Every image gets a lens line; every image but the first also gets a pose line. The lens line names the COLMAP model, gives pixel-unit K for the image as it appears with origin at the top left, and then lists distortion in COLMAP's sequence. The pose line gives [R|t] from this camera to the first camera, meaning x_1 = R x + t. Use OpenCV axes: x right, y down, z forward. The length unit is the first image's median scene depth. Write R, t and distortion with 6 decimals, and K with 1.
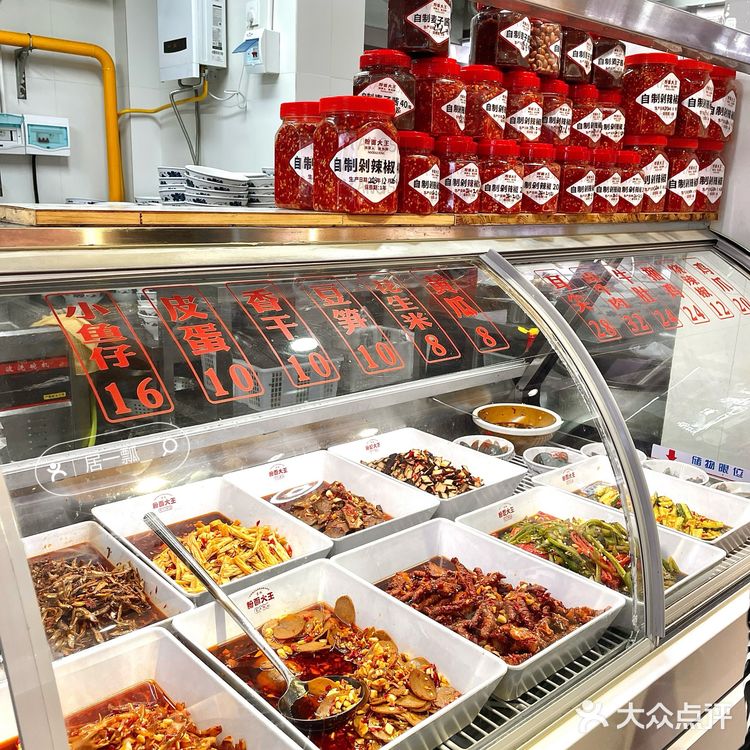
lens RADIAL K [[766.9, 0, 371.0], [0, 766.9, 371.4], [0, 0, 1]] dist [0.051776, 0.000000]
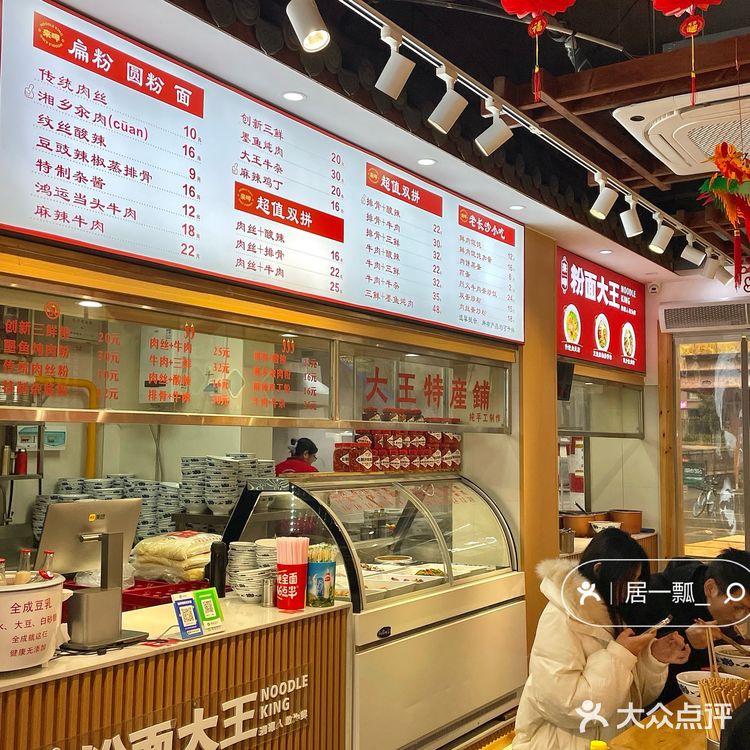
lens RADIAL K [[1010.5, 0, 376.0], [0, 1010.5, 373.1], [0, 0, 1]] dist [0.040522, 0.000000]
pose [[0.959856, -0.015653, 0.280056, -0.969652], [0.100220, 0.951673, -0.290300, 0.560873], [-0.261978, 0.306714, 0.915038, -2.668014]]
